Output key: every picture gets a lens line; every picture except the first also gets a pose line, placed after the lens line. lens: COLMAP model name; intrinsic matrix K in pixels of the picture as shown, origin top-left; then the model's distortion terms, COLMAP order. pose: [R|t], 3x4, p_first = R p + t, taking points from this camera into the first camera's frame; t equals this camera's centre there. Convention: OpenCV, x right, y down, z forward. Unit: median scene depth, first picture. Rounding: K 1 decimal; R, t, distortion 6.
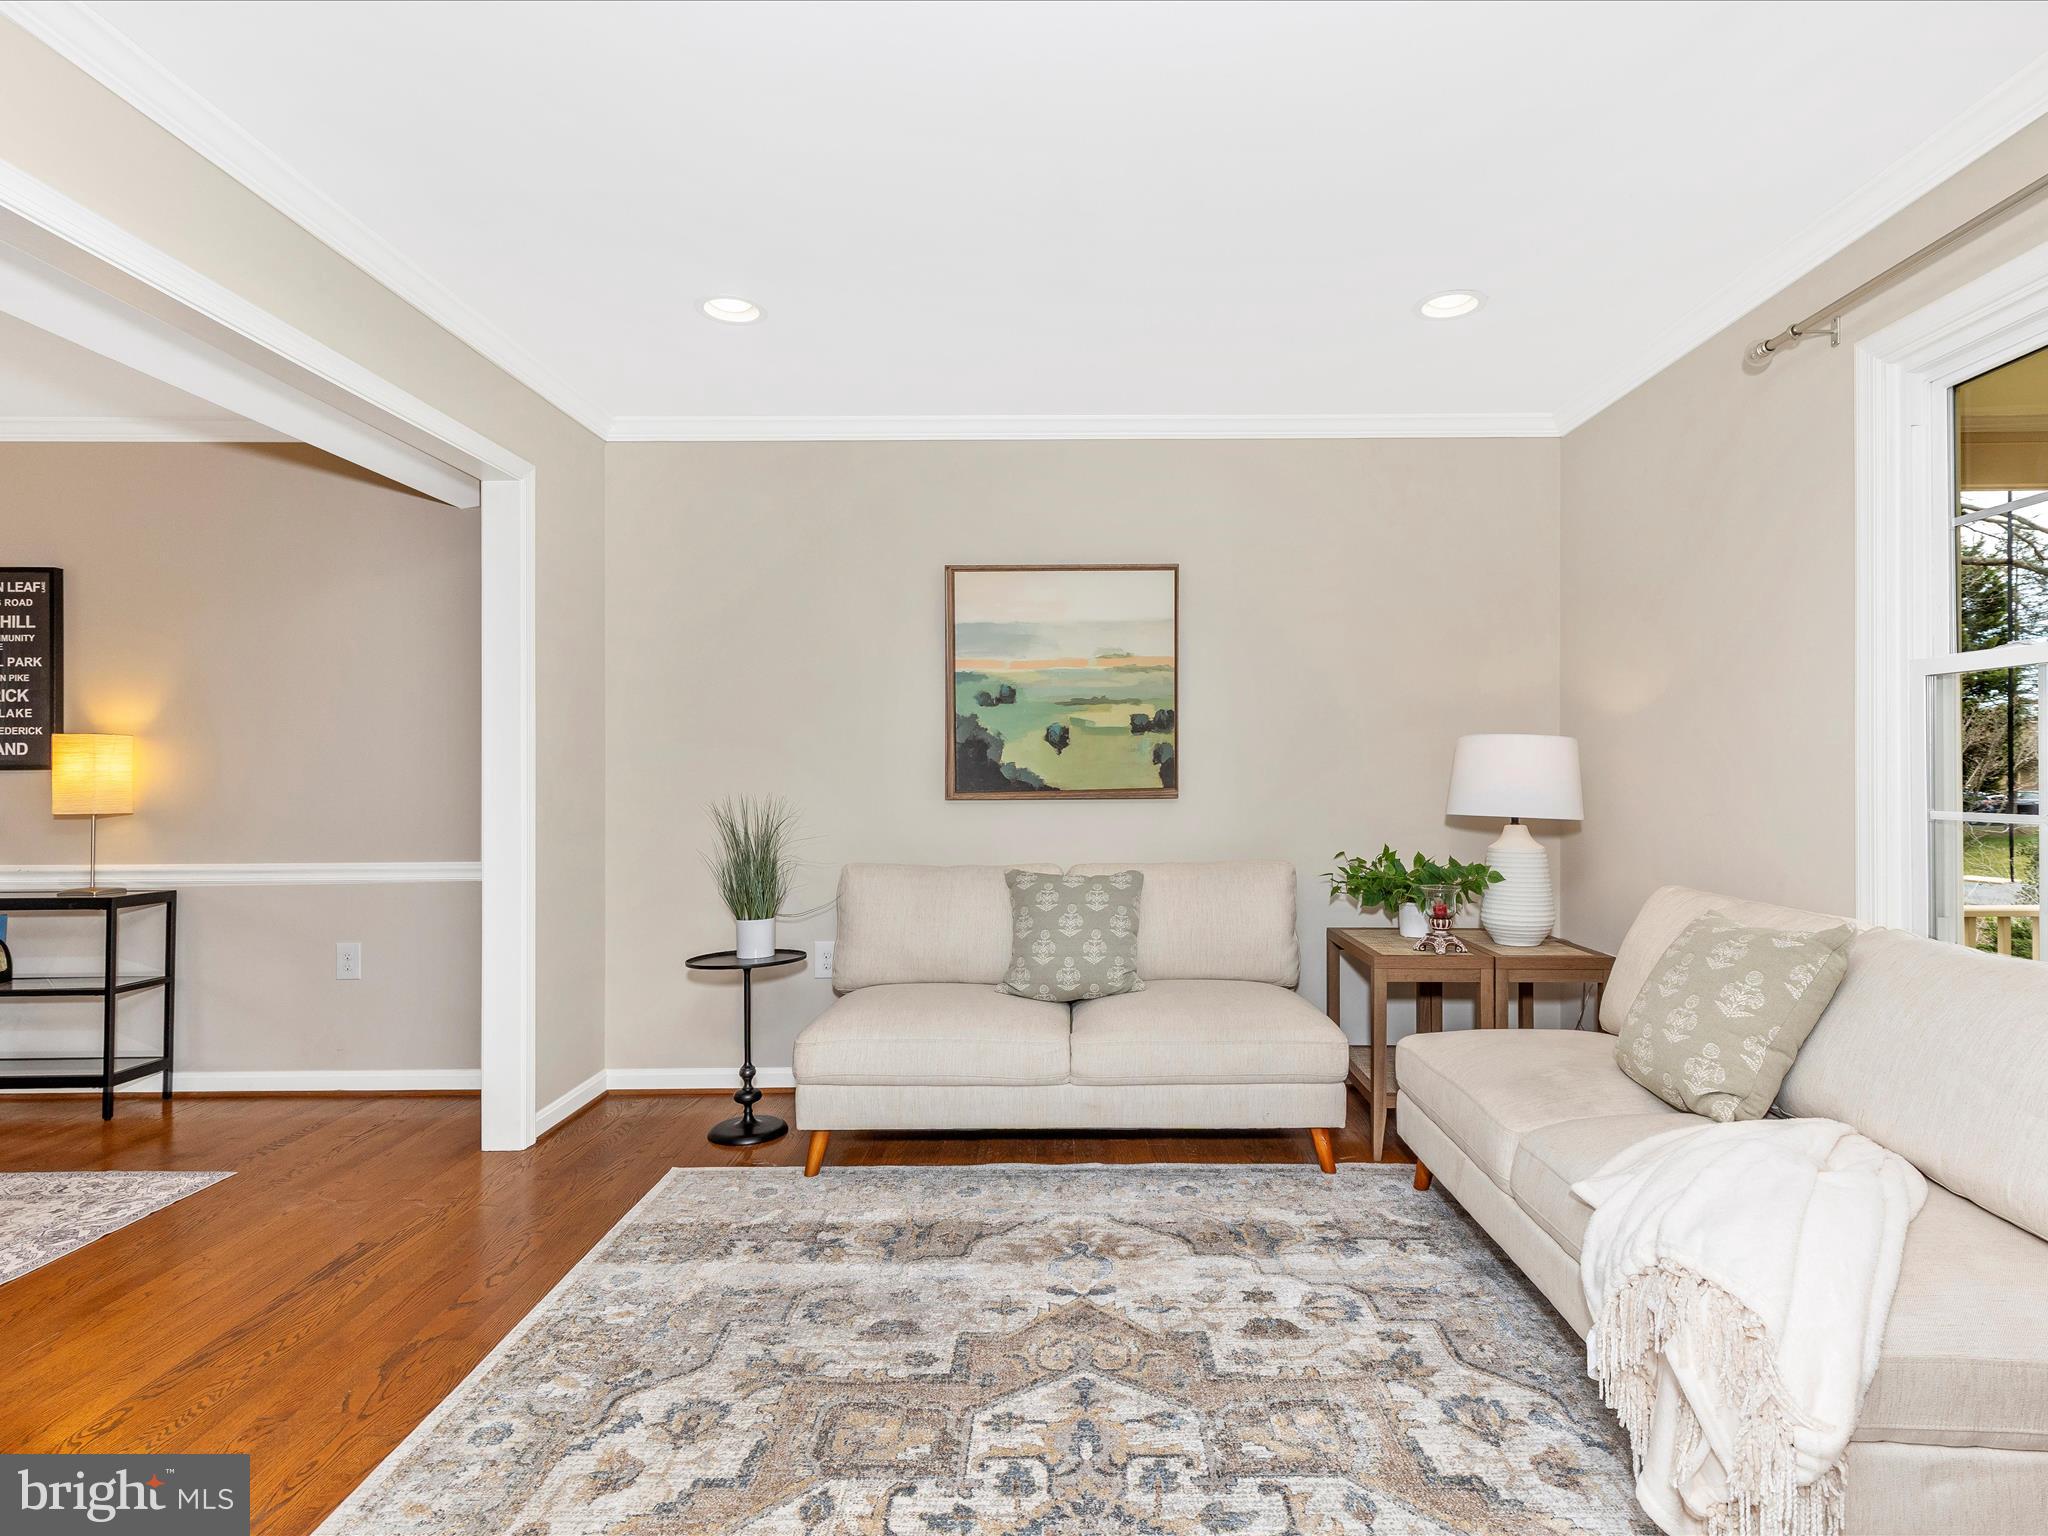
lens RADIAL K [[1041.4, 0, 1031.7], [0, 1041.4, 764.1], [0, 0, 1]] dist [0.010264, -0.002043]
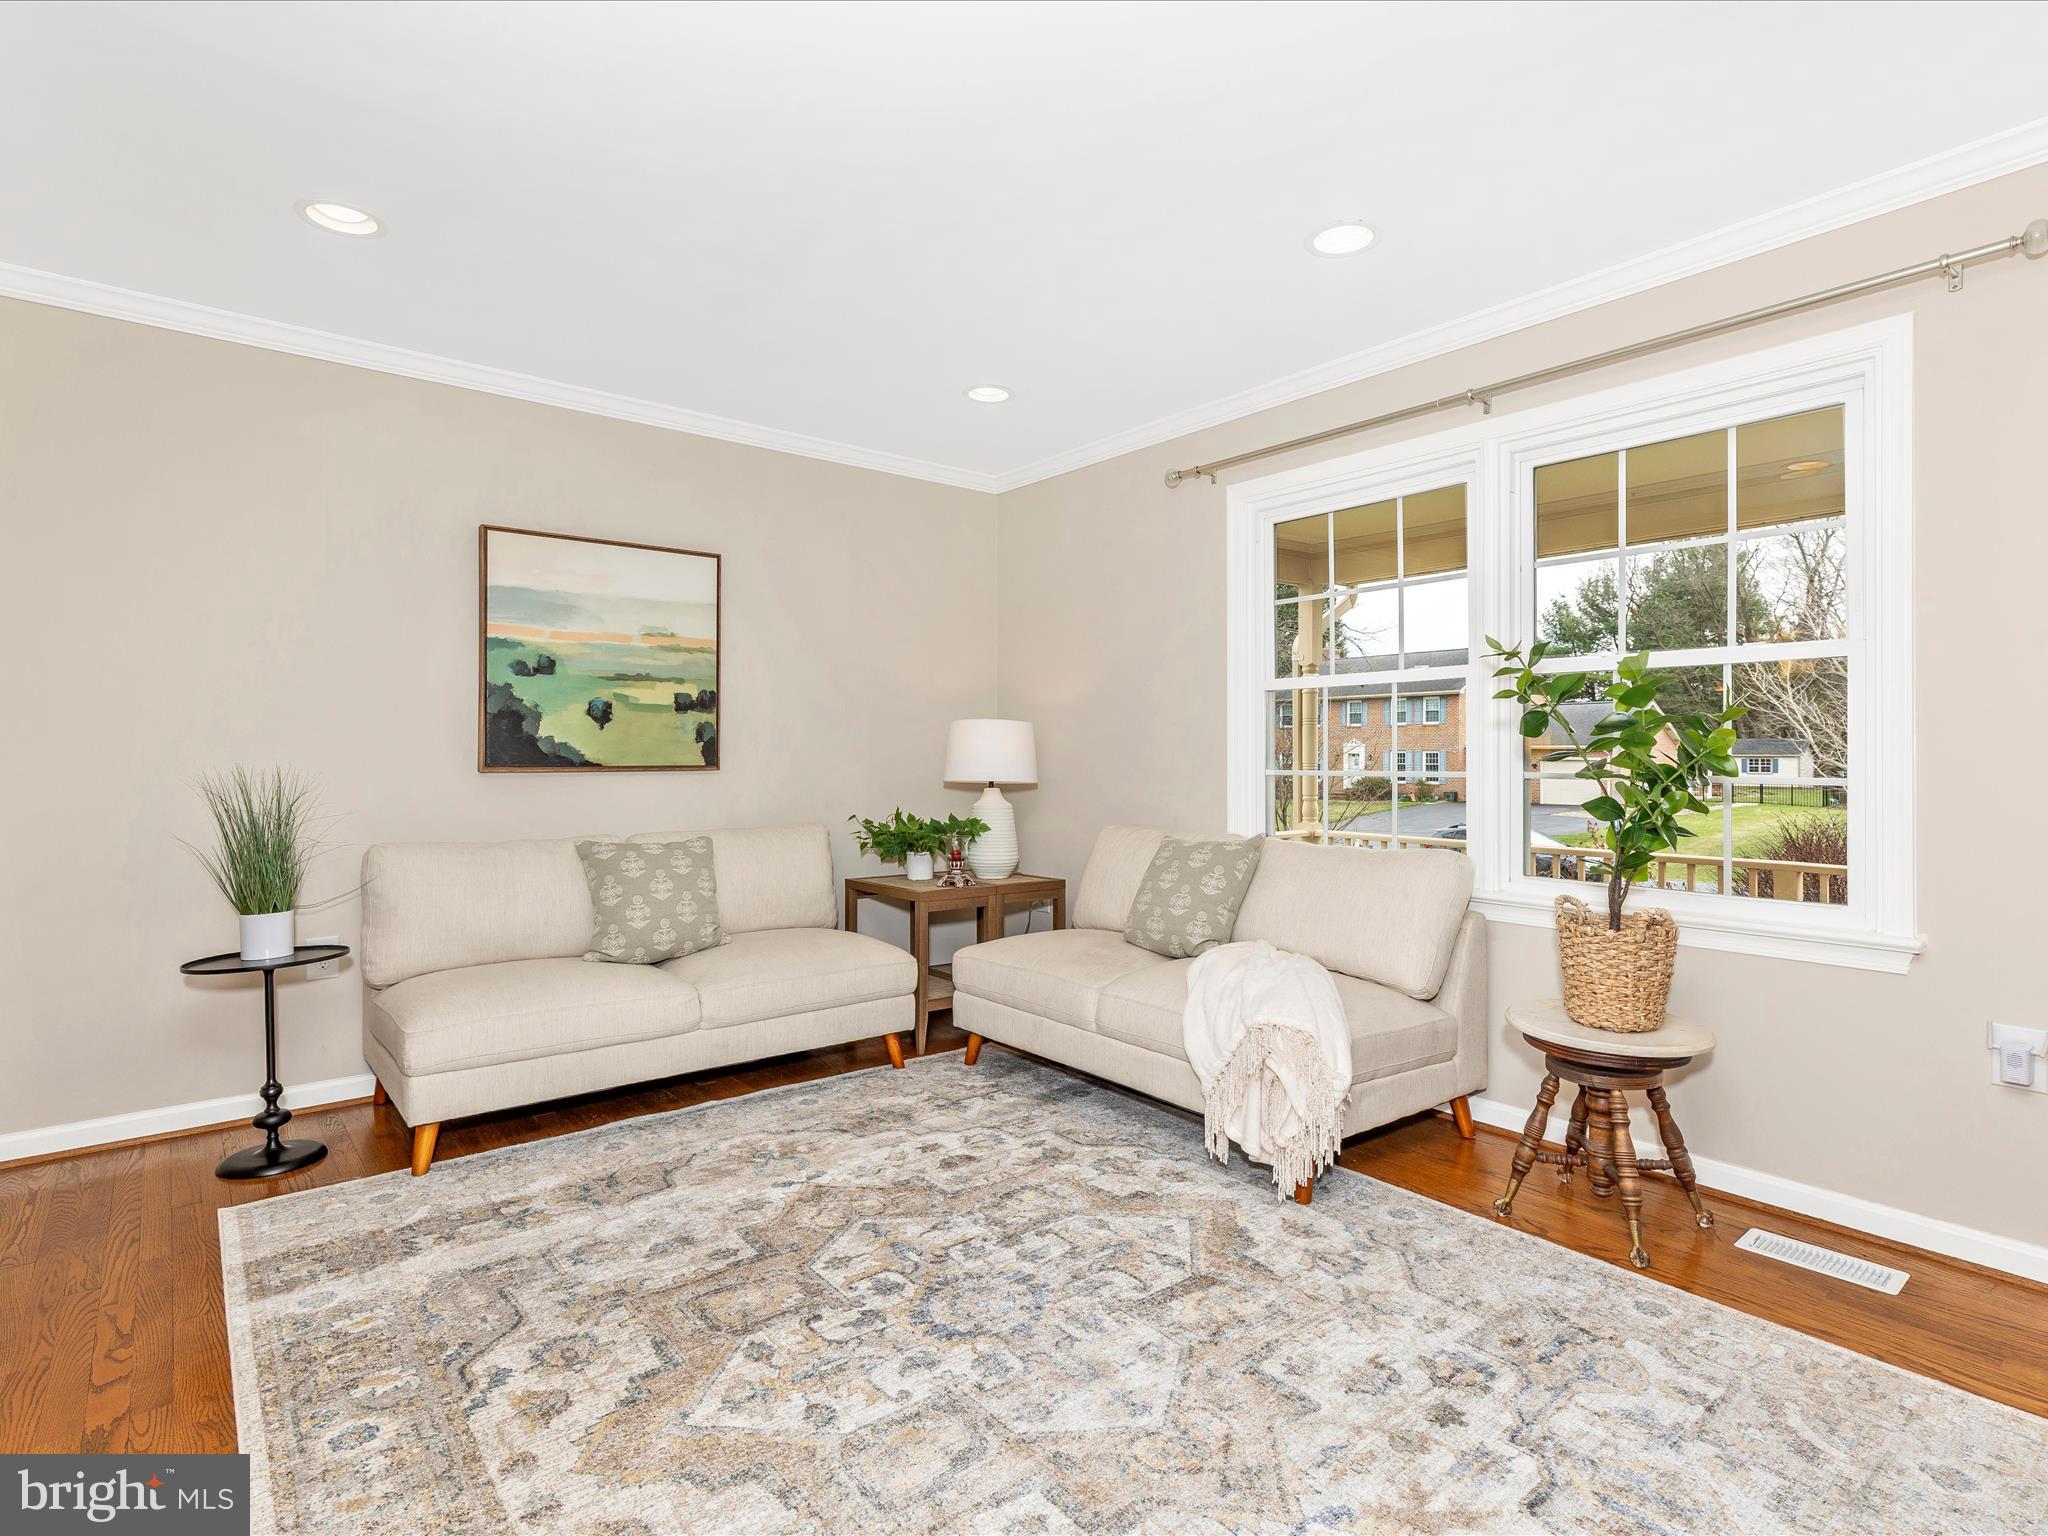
lens RADIAL K [[1041.4, 0, 1019.0], [0, 1041.4, 755.9], [0, 0, 1]] dist [0.010264, -0.002043]
pose [[0.781691, 0.006076, 0.623636, -0.376342], [-0.008608, 0.999962, 0.001047, 0.017511], [-0.623606, -0.006187, 0.781714, -0.054172]]
